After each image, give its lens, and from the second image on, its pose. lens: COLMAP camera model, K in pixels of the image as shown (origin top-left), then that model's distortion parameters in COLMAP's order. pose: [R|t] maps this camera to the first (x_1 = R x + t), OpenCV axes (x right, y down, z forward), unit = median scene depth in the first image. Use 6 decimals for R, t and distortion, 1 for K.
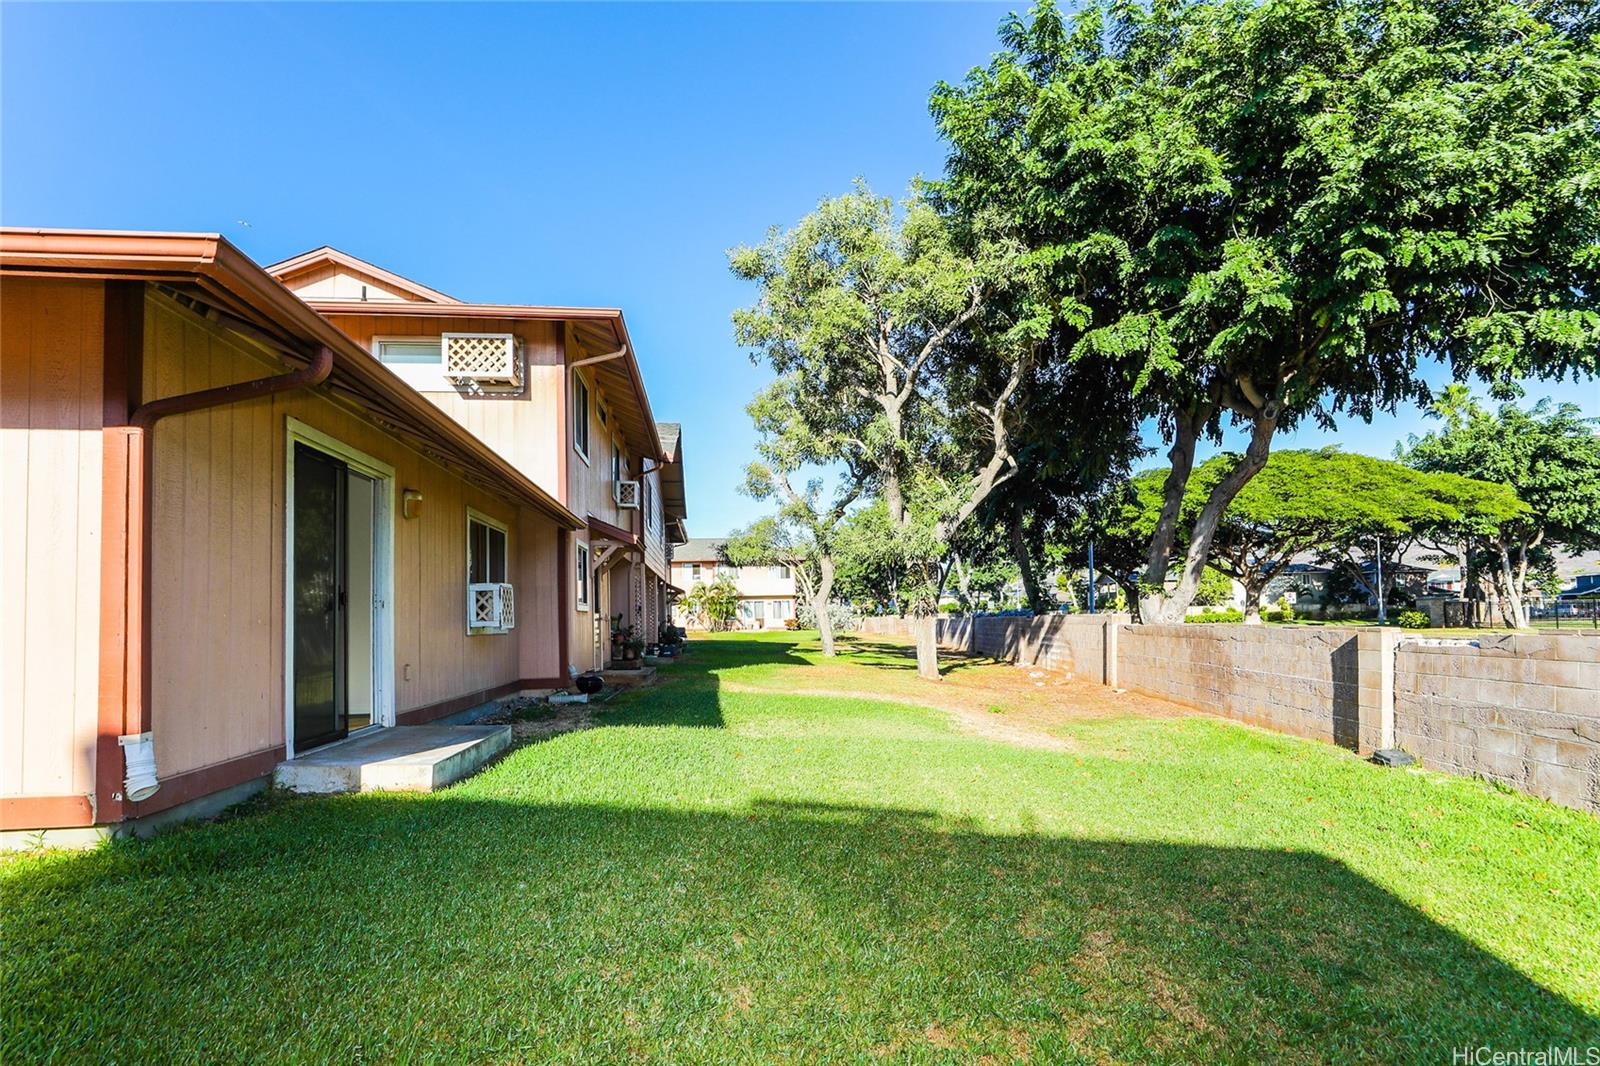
lens RADIAL K [[795.6, 0, 803.4], [0, 795.6, 574.4], [0, 0, 1]] dist [-0.023447, 0.000188]
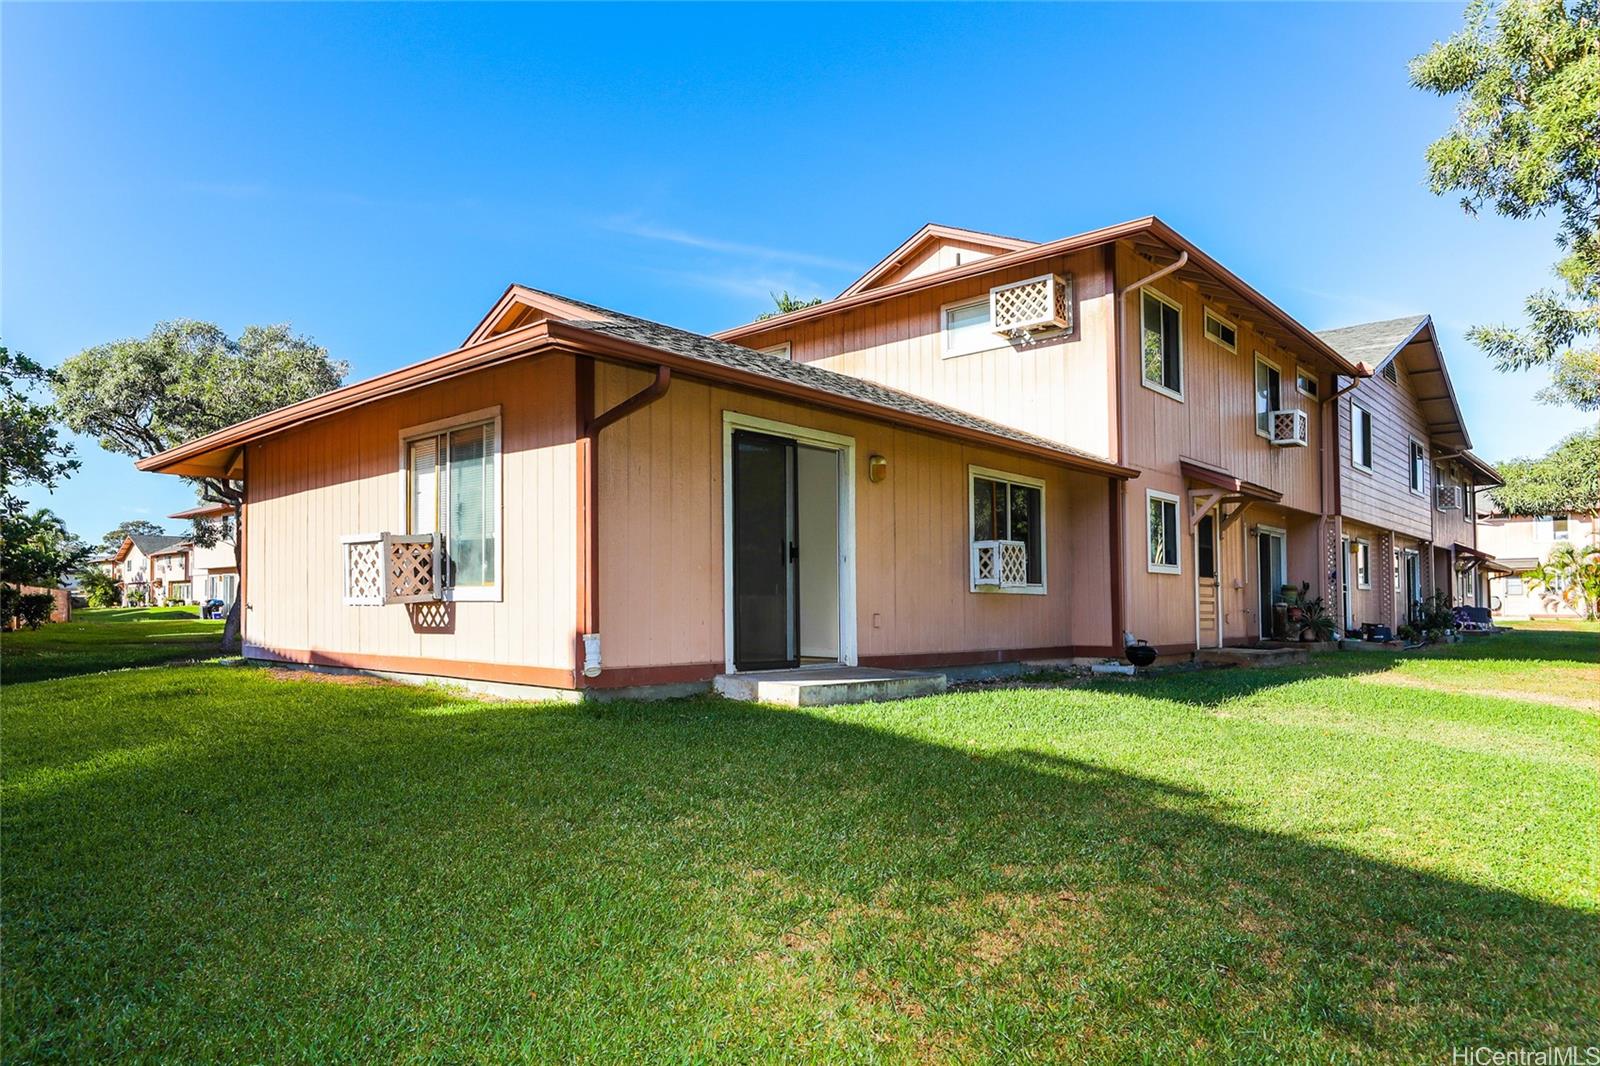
lens RADIAL K [[986.7, 0, 799.3], [0, 986.7, 574.7], [0, 0, 1]] dist [0.001095, 0.003053]
pose [[0.648022, -0.004259, -0.761609, 0.319362], [0.026854, 0.999490, 0.017259, 0.021552], [0.761148, -0.031637, 0.647806, 0.013934]]
